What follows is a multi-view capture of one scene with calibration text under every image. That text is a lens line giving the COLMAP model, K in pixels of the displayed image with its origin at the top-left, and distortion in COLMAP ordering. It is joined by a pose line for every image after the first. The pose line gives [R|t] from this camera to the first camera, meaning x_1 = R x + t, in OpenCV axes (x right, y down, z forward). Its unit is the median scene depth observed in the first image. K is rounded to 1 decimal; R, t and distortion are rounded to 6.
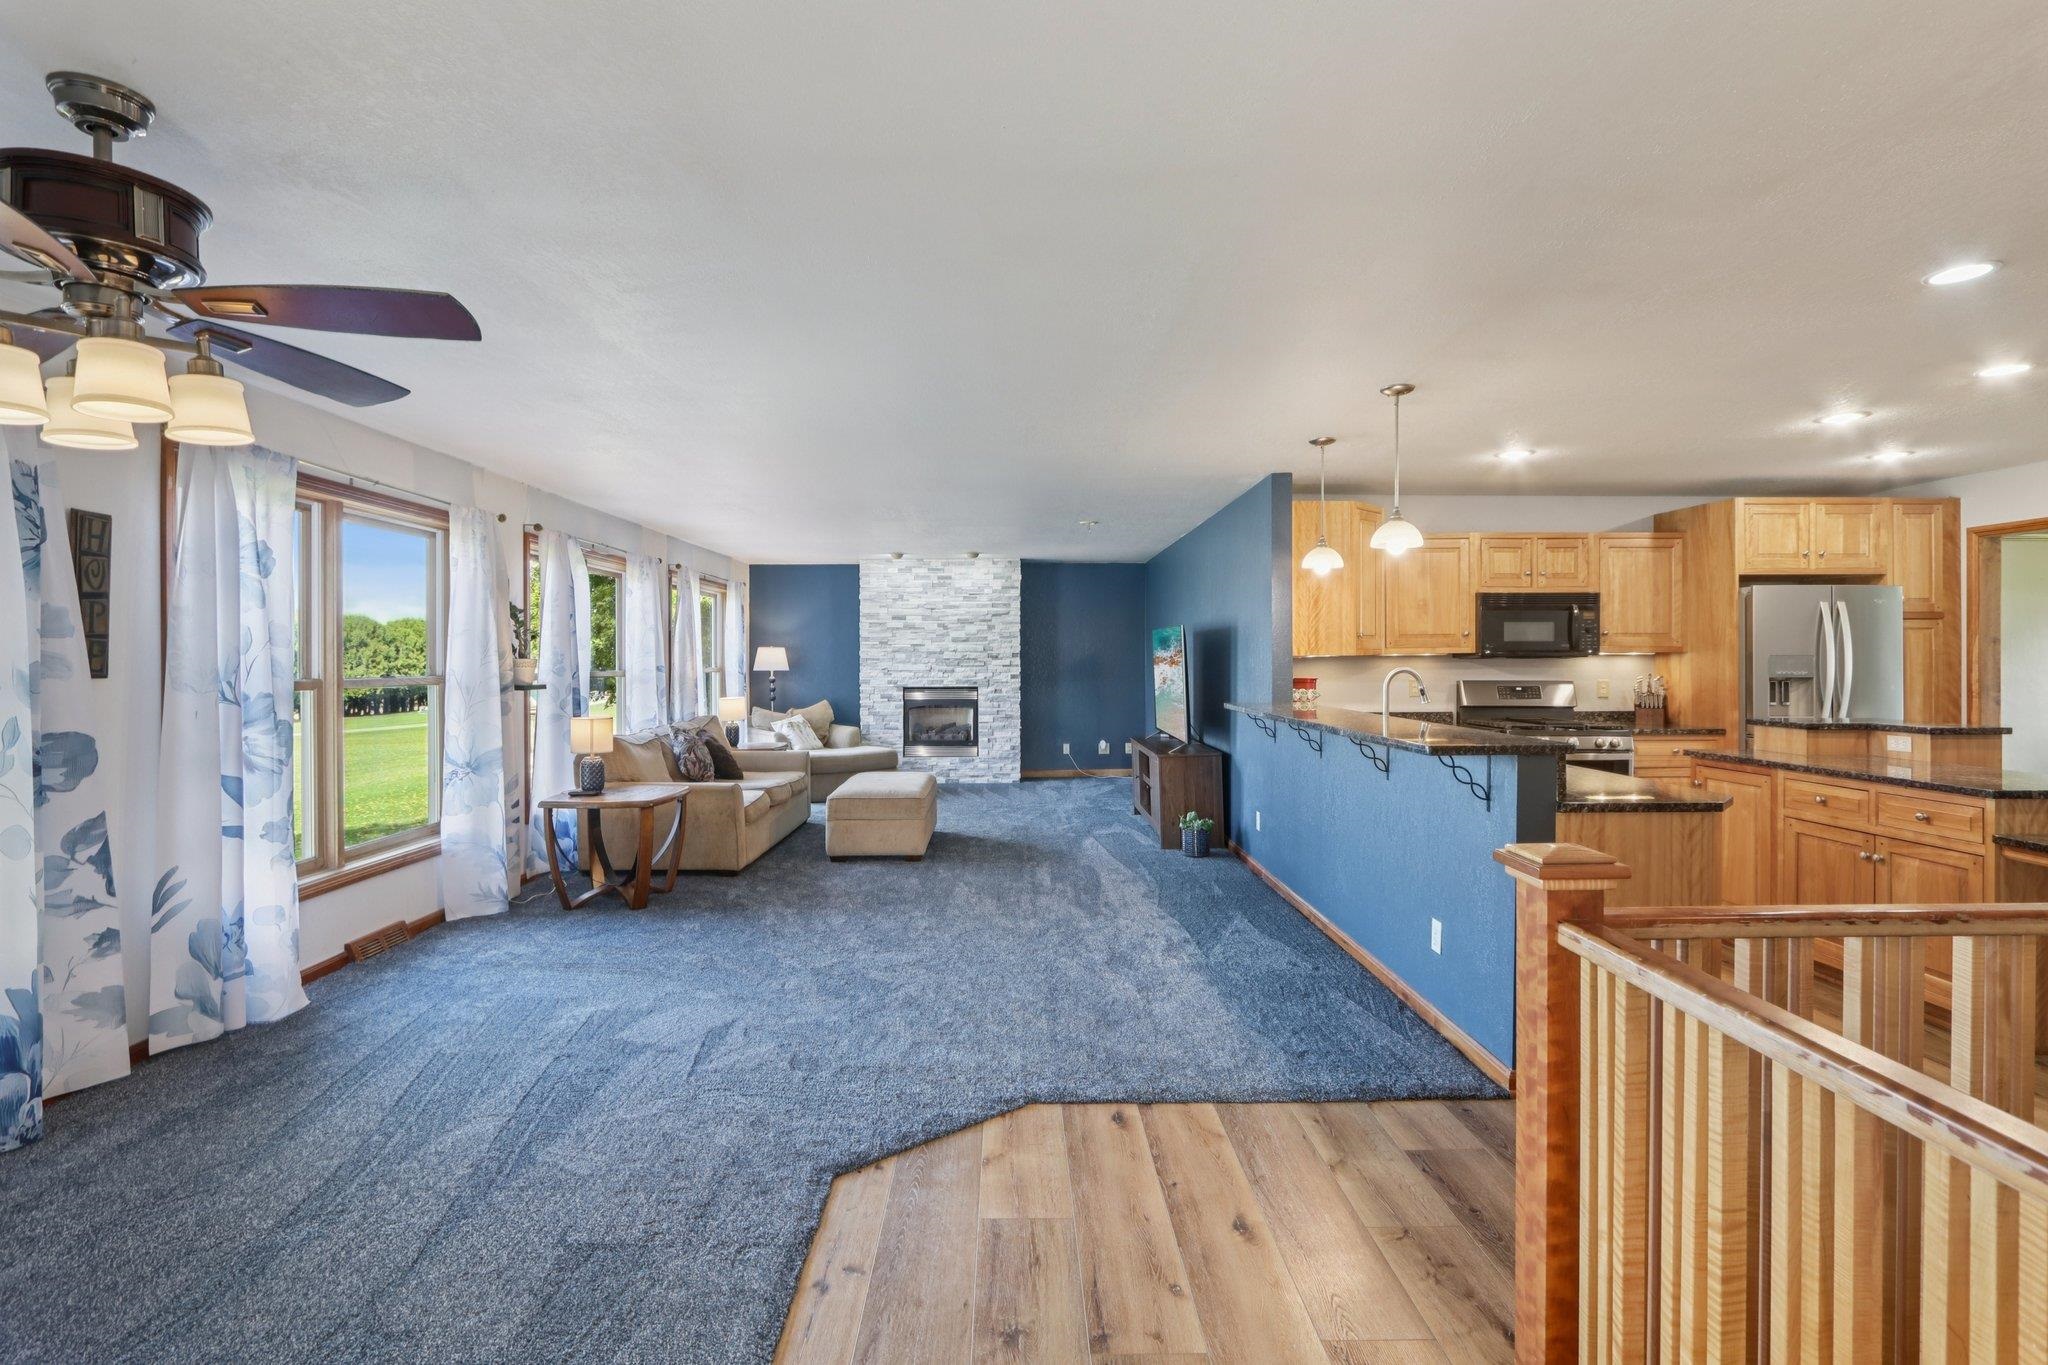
lens RADIAL K [[948.6, 0, 1018.7], [0, 948.6, 663.1], [0, 0, 1]] dist [-0.017665, 0.003692]
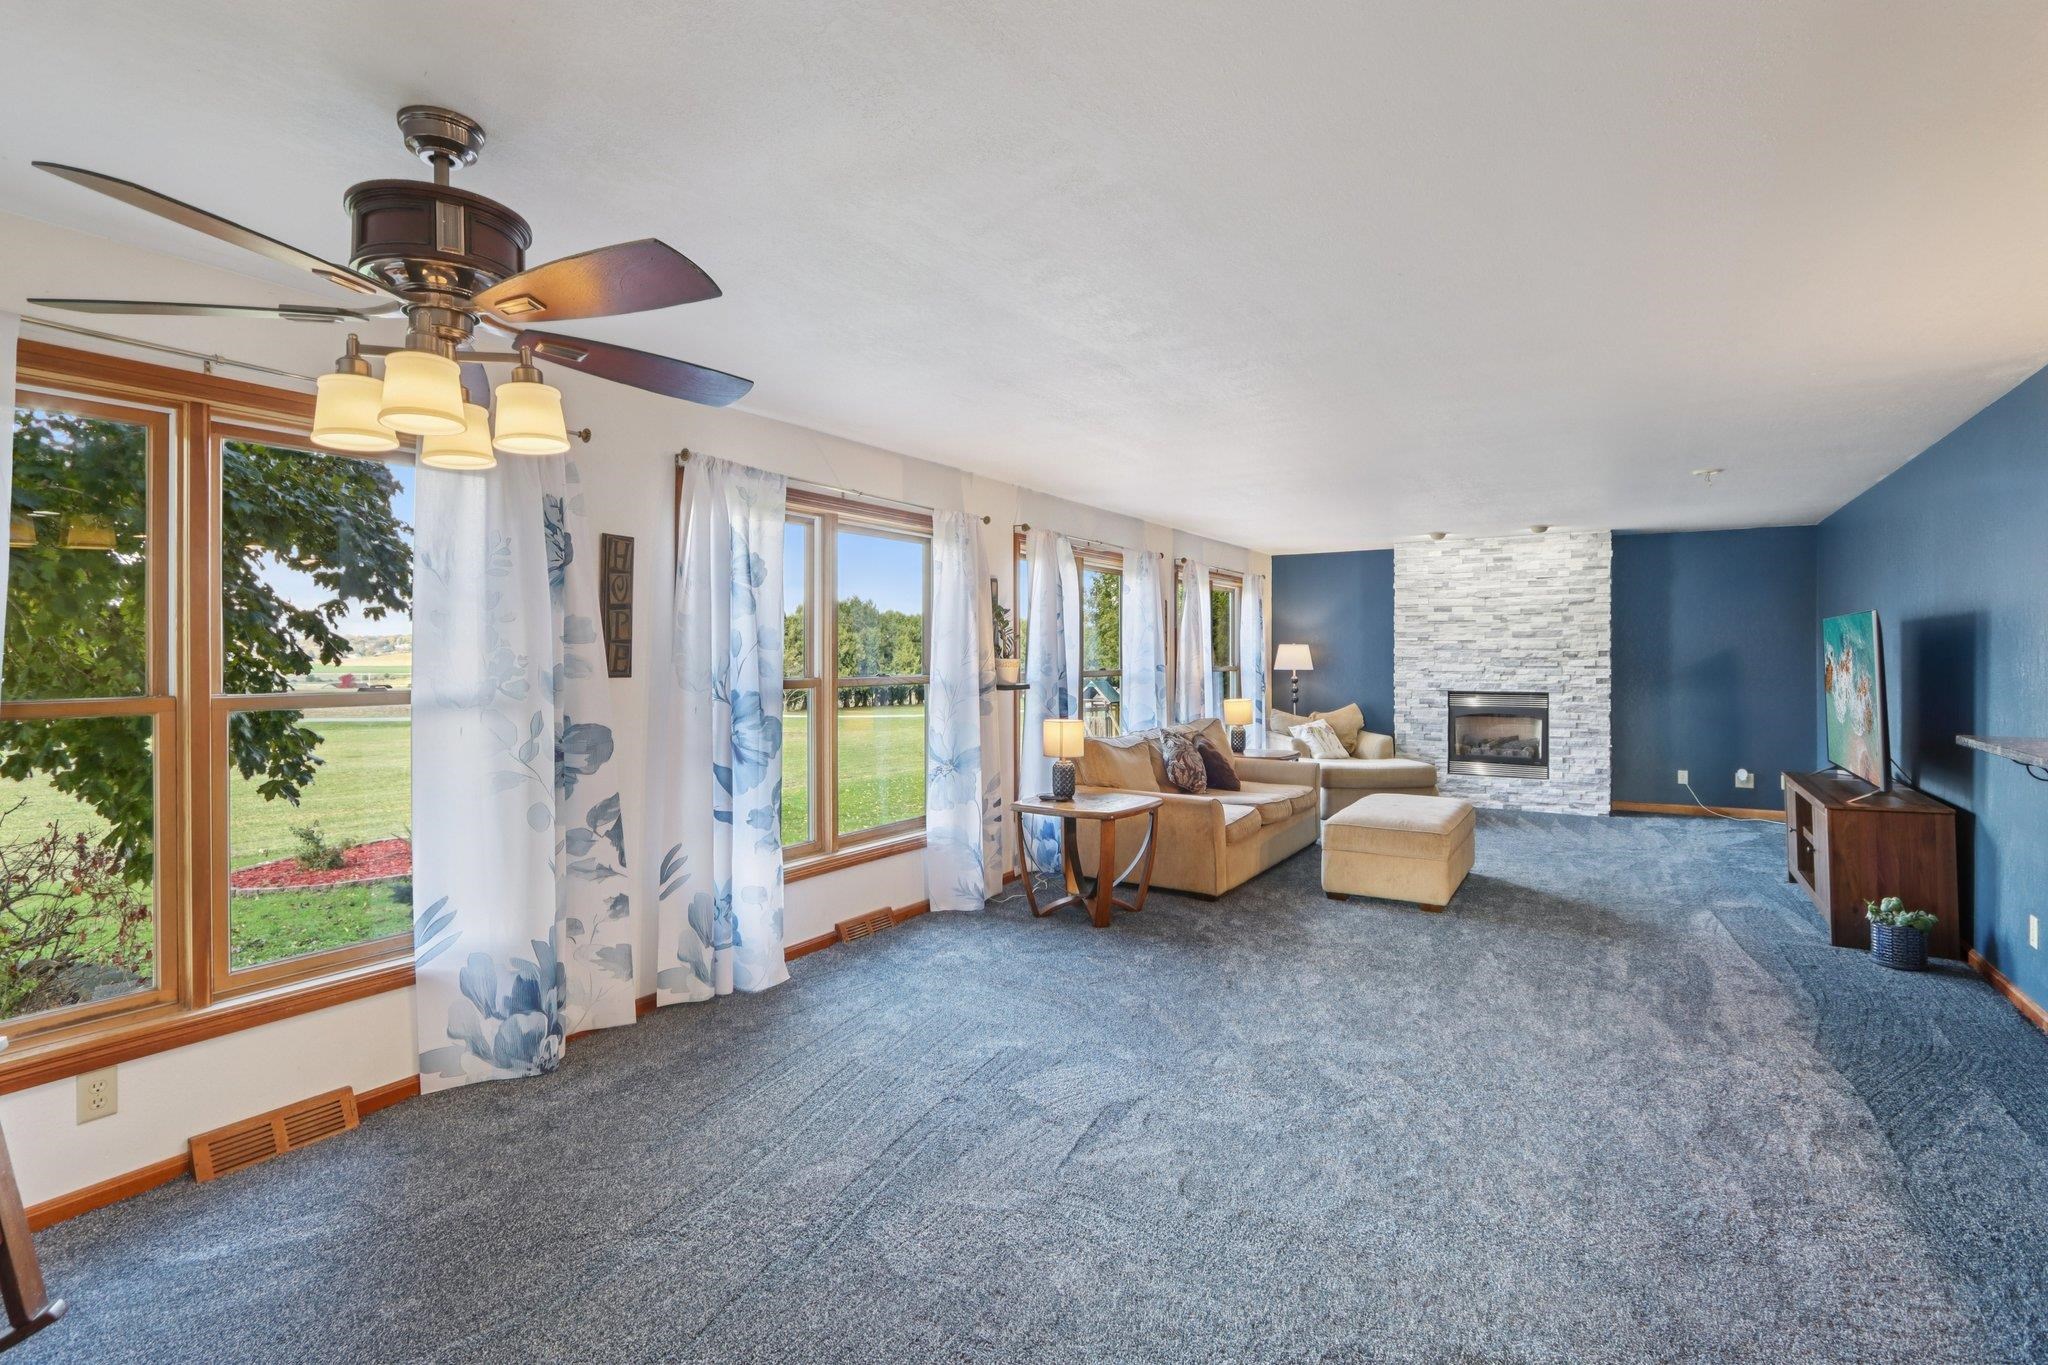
lens RADIAL K [[953.1, 0, 1014.1], [0, 953.1, 656.5], [0, 0, 1]] dist [-0.018073, 0.003490]
pose [[0.834027, 0.003615, -0.551712, 0.041839], [-0.004628, 0.999989, -0.000444, -0.006320], [0.551704, 0.002924, 0.834035, 0.151564]]
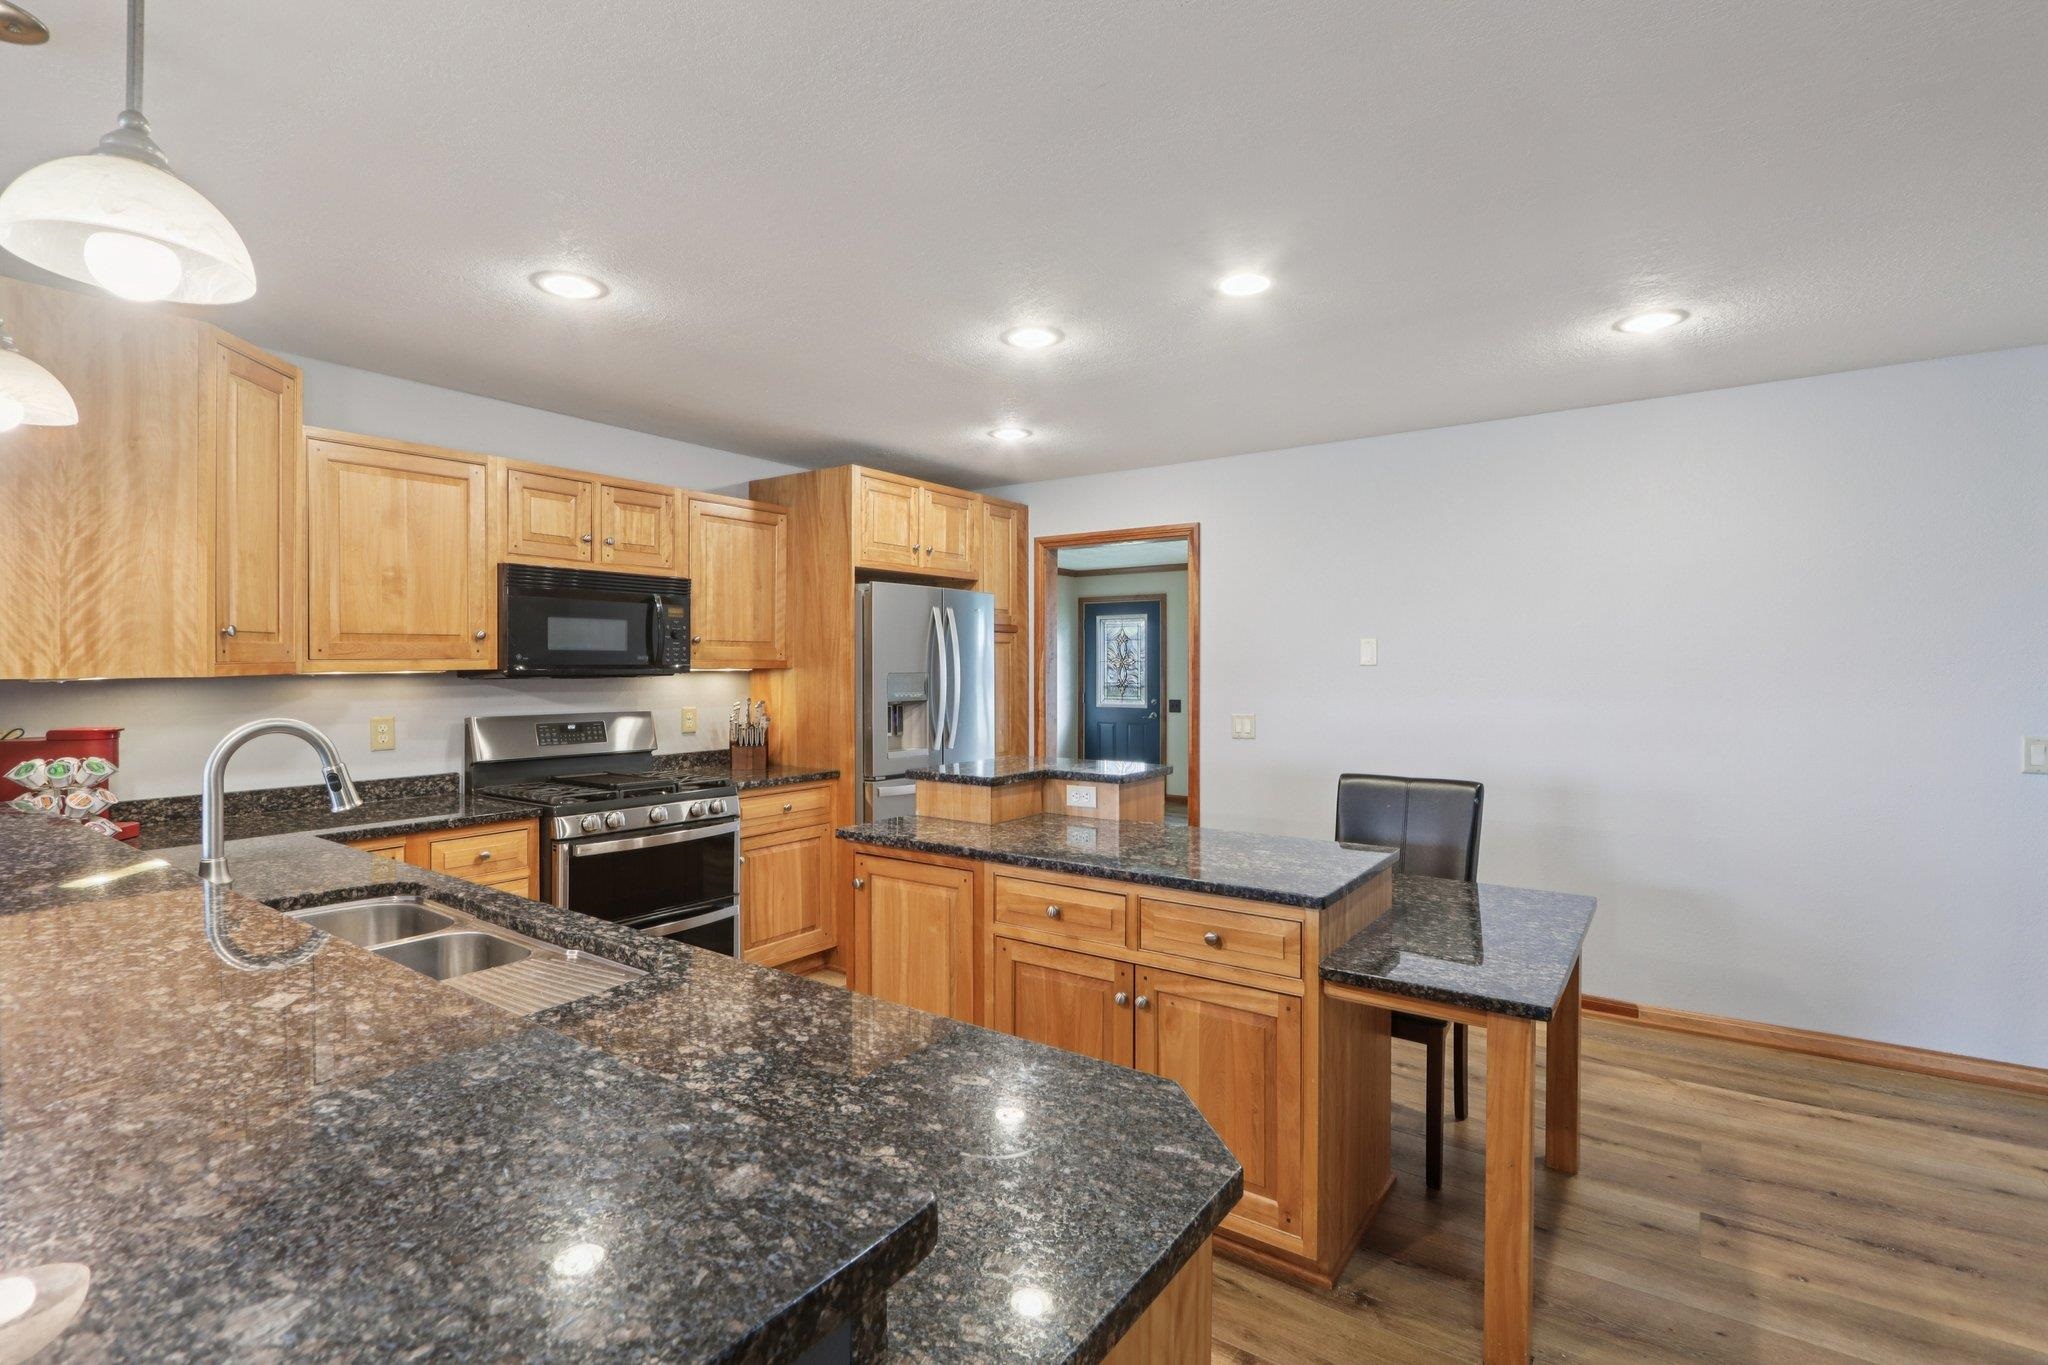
lens RADIAL K [[950.5, 0, 1011.5], [0, 950.5, 666.2], [0, 0, 1]] dist [-0.014792, -0.000252]
pose [[0.595028, 0.001751, 0.803703, 0.228870], [0.002260, 0.999990, -0.003852, -0.010649], [-0.803701, 0.004108, 0.595019, 0.450214]]
